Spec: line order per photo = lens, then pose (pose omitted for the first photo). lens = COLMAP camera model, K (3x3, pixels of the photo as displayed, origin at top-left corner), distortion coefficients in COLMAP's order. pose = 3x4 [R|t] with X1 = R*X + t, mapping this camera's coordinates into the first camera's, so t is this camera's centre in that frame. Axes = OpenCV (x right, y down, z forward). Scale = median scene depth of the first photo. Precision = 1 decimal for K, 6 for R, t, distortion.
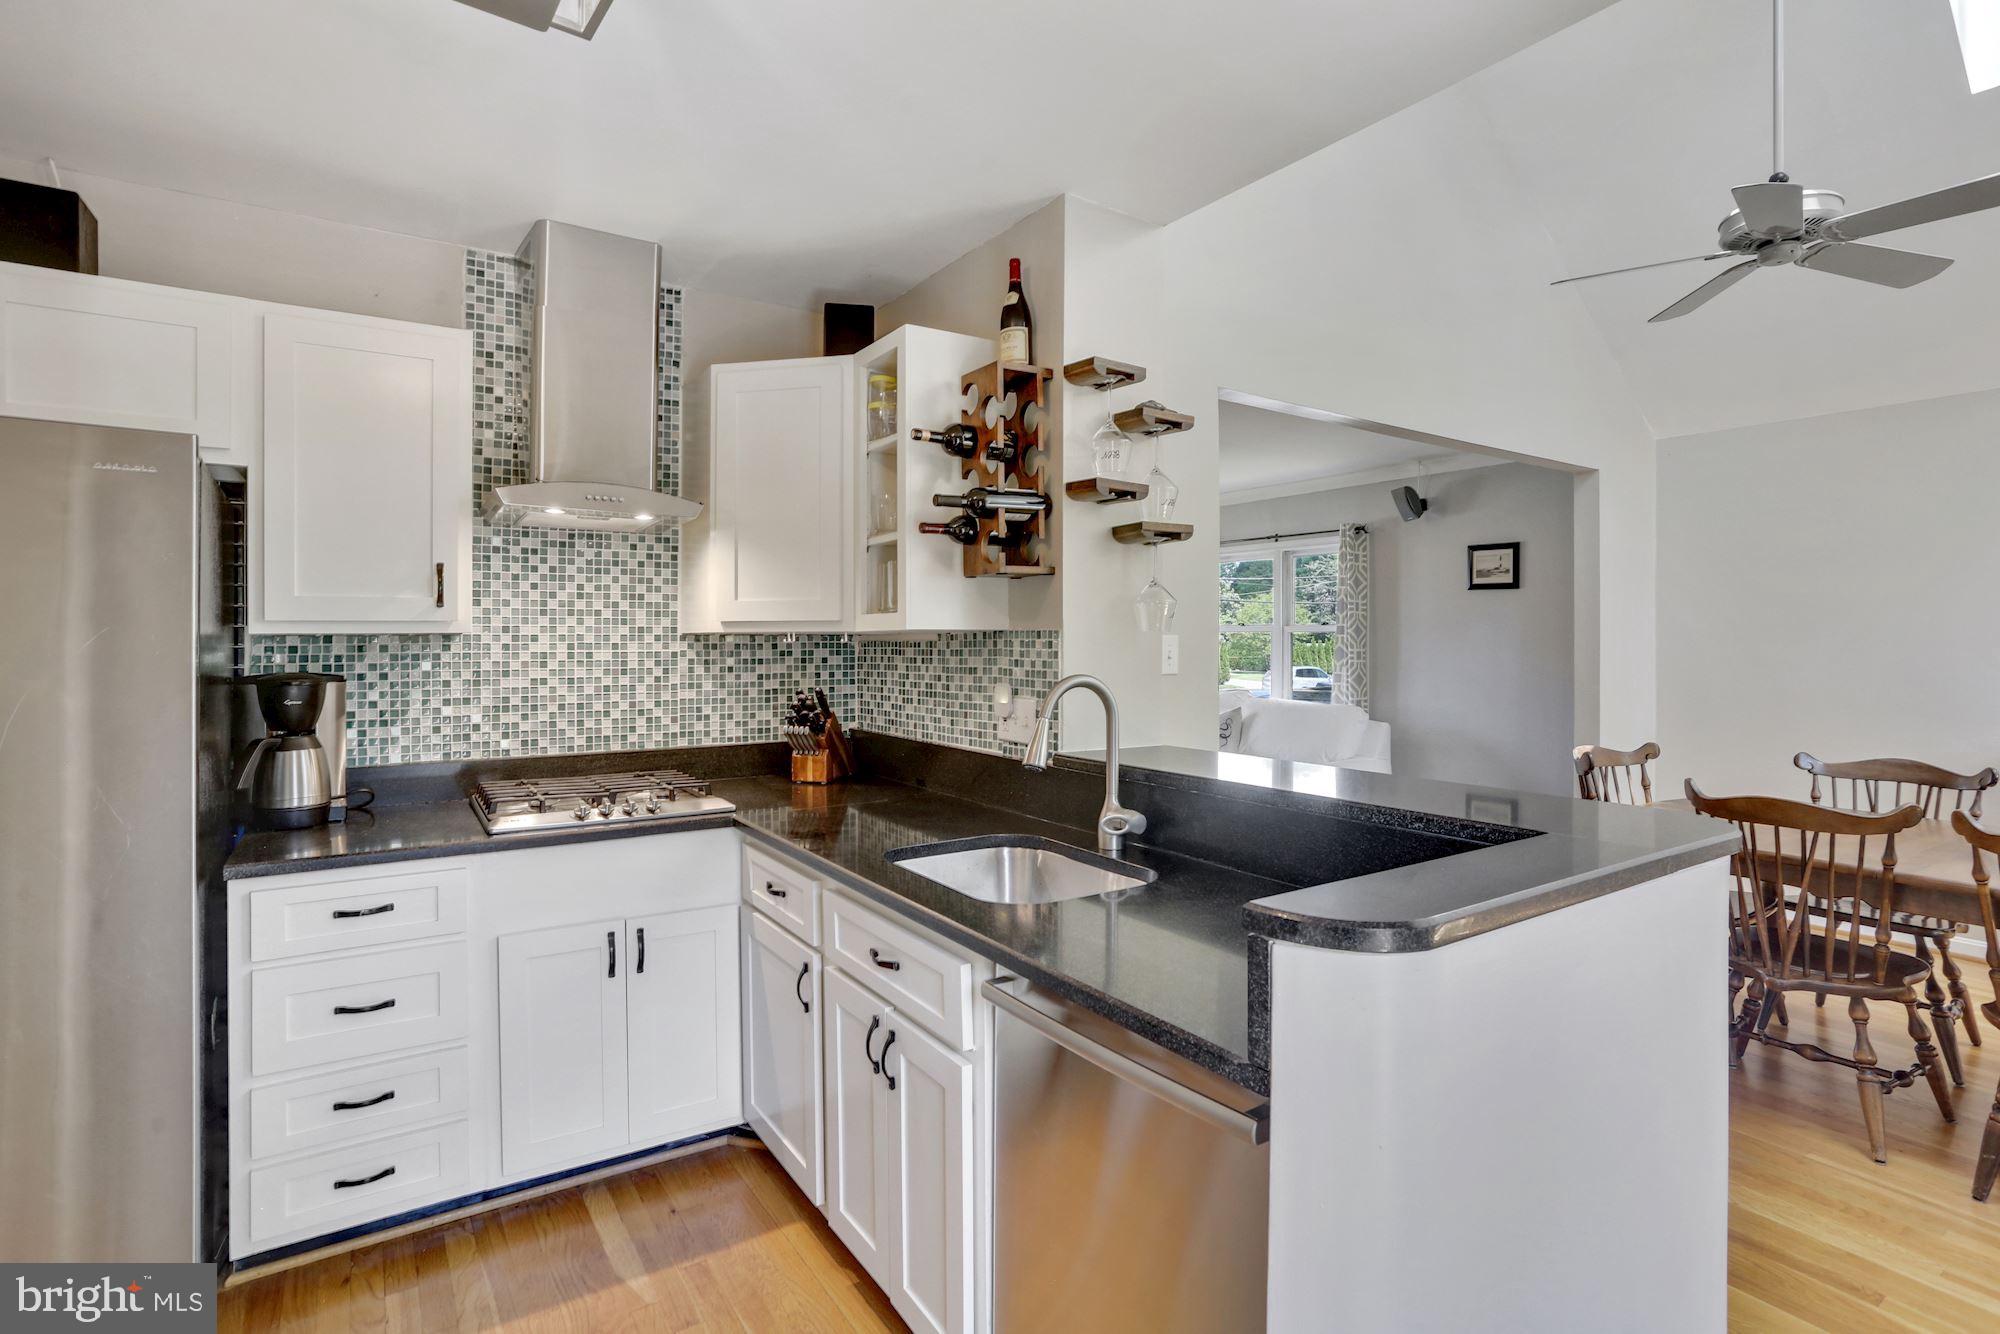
lens RADIAL K [[964.6, 0, 1000.4], [0, 964.6, 641.5], [0, 0, 1]] dist [-0.000602, -0.000160]
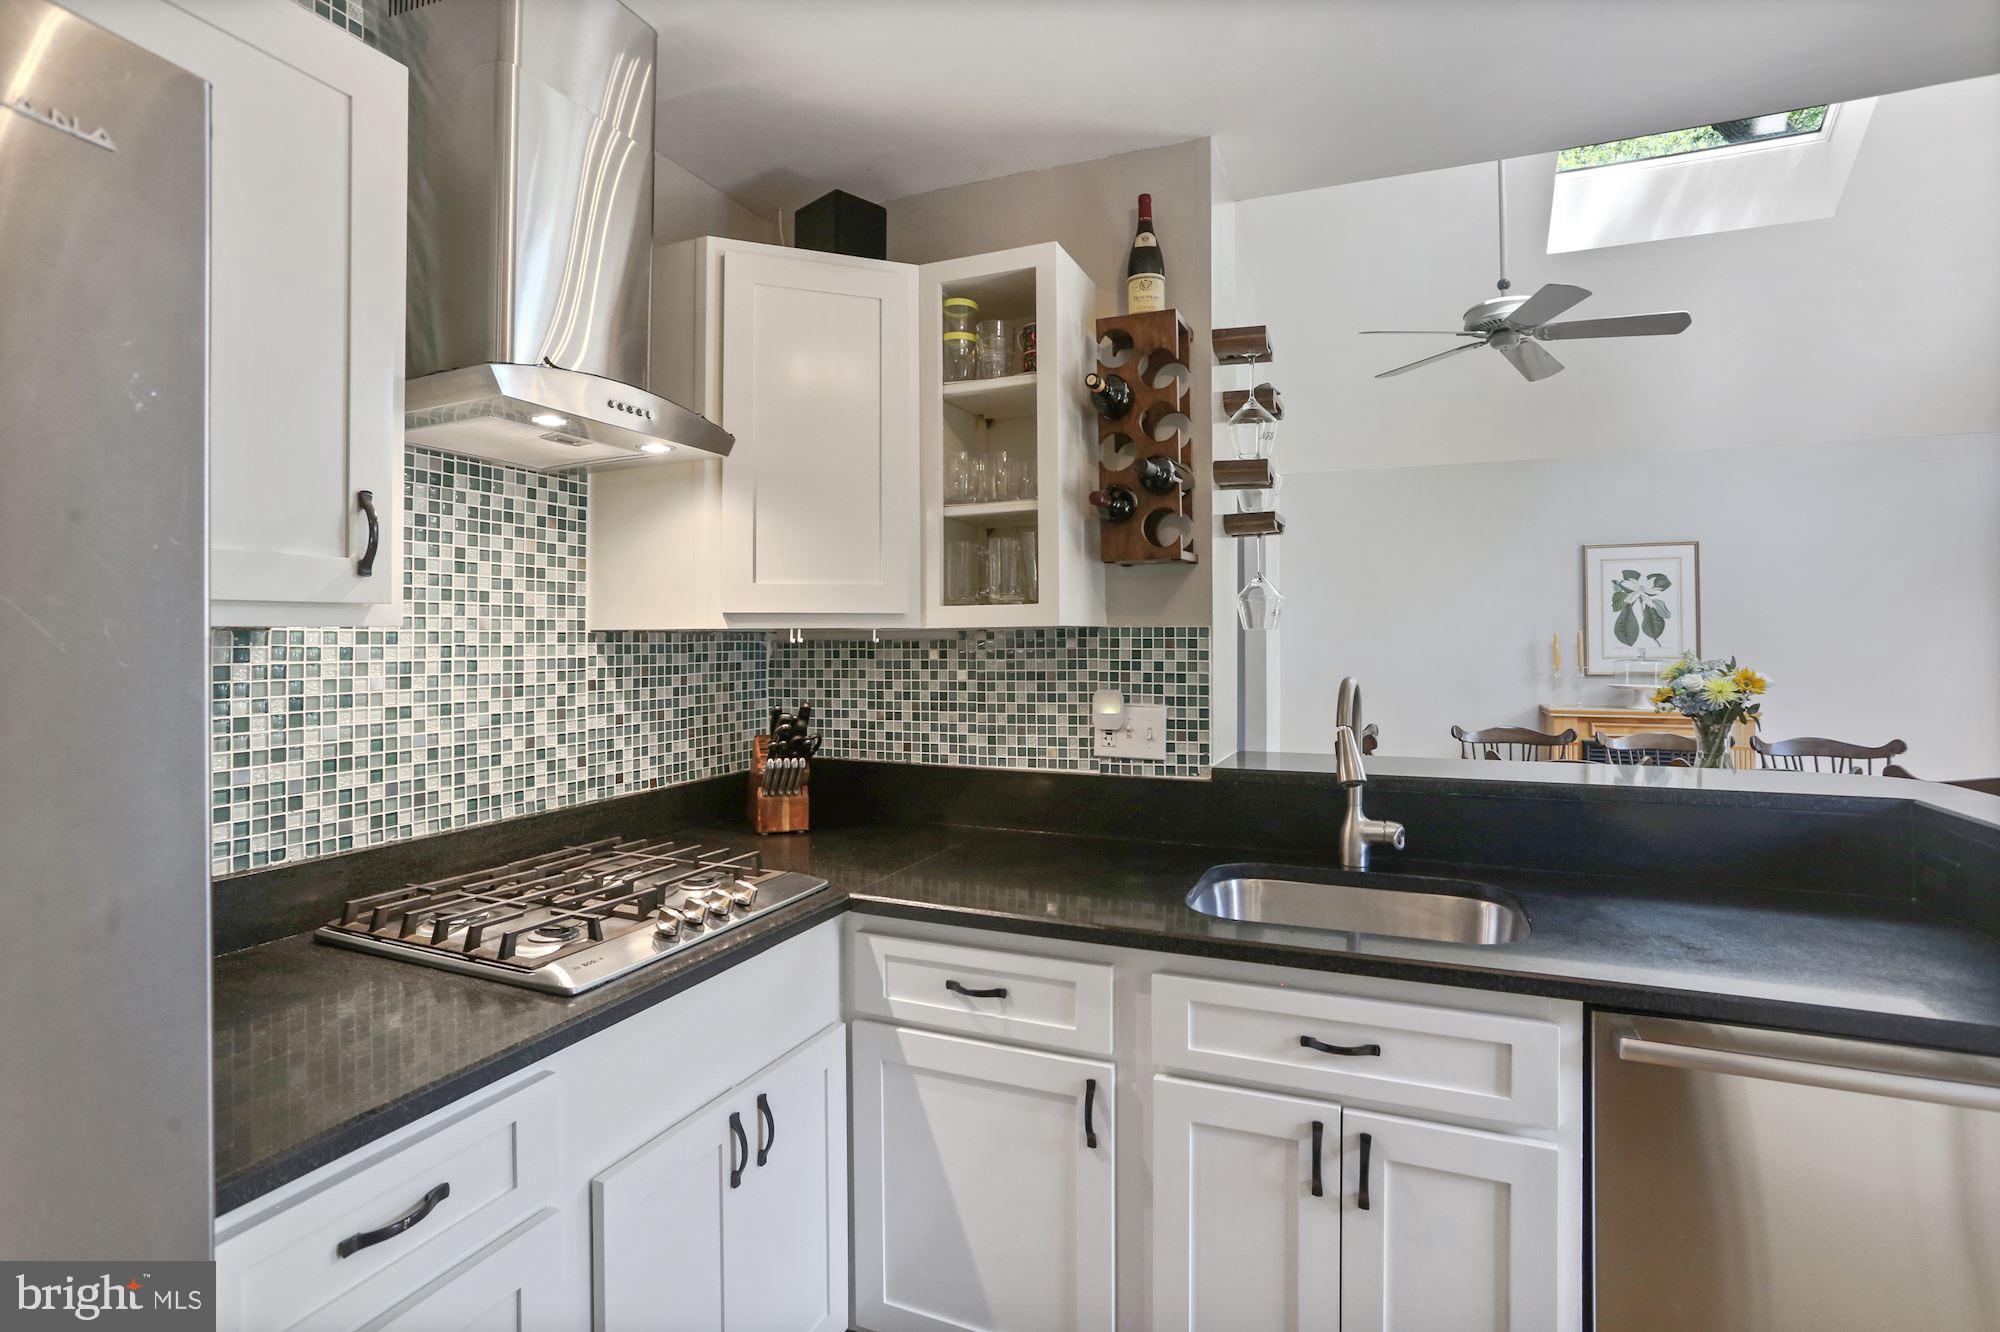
lens RADIAL K [[939.9, 0, 998.5], [0, 939.9, 637.3], [0, 0, 1]] dist [-0.011369, 0.000256]
pose [[0.833876, -0.001536, 0.551949, -0.470969], [0.003384, 0.999992, -0.002329, -0.001114], [-0.551941, 0.003810, 0.833875, 0.322017]]
